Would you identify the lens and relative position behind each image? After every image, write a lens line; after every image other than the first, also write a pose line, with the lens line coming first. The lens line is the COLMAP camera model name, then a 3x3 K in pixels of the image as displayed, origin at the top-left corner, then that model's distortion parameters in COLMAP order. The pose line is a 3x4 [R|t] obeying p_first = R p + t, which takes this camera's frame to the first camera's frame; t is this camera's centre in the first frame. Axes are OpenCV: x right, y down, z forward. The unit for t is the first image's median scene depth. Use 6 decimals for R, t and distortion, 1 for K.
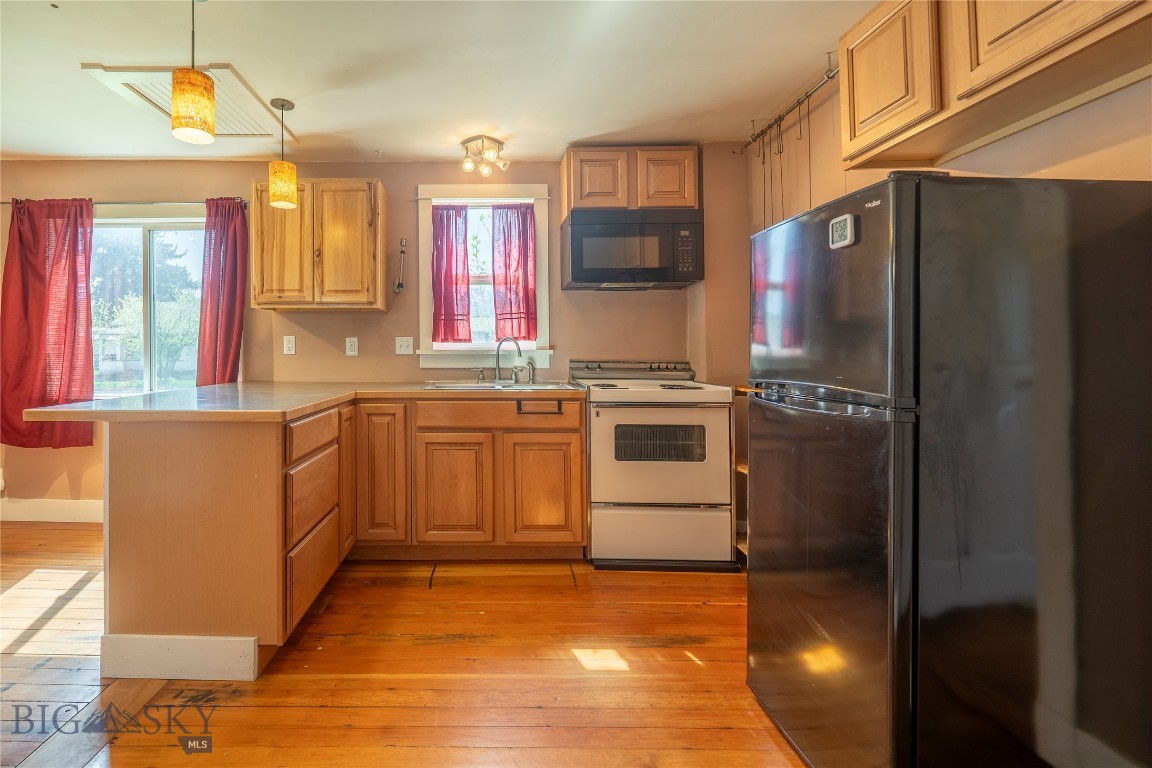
lens RADIAL K [[531.1, 0, 450.9], [0, 531.1, 346.9], [0, 0, 1]] dist [-0.000995, -0.000586]
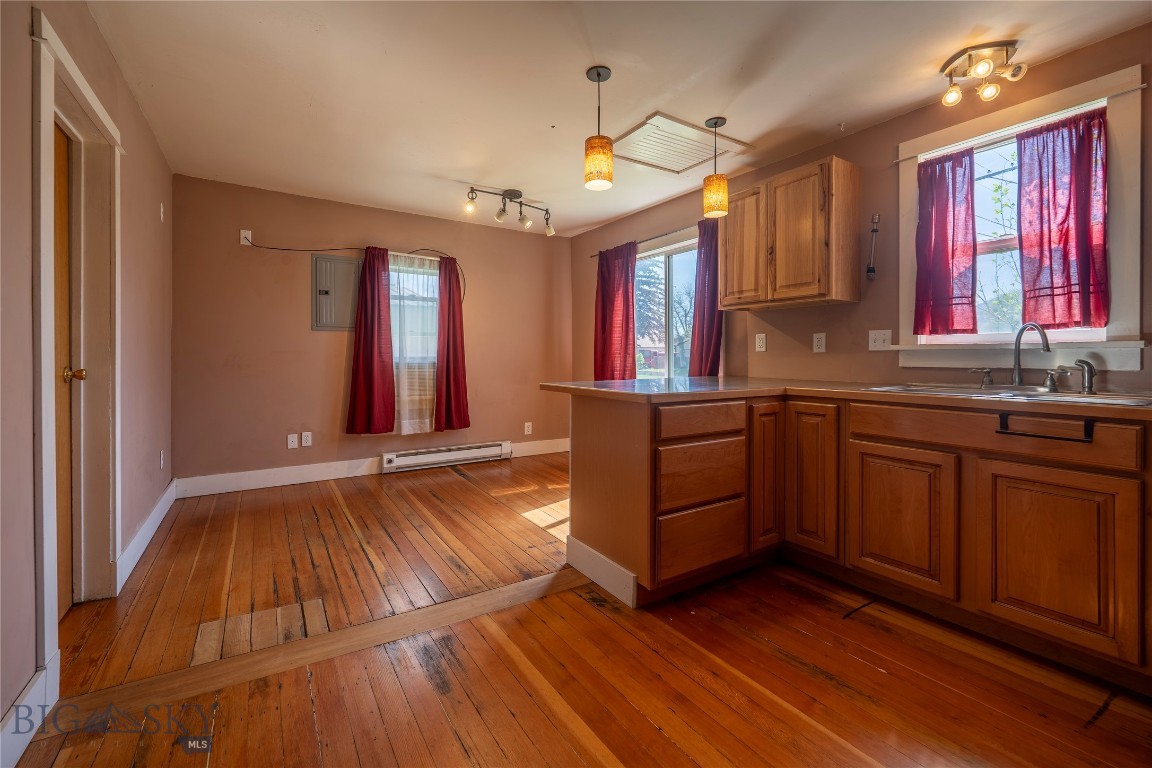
lens RADIAL K [[472.2, 0, 537.1], [0, 472.2, 359.5], [0, 0, 1]] dist [0.000067, 0.000022]
pose [[0.534974, 0.009592, -0.844814, 0.288286], [0.004115, 0.999894, 0.013959, 0.017368], [0.844859, -0.010944, 0.534877, 0.145327]]
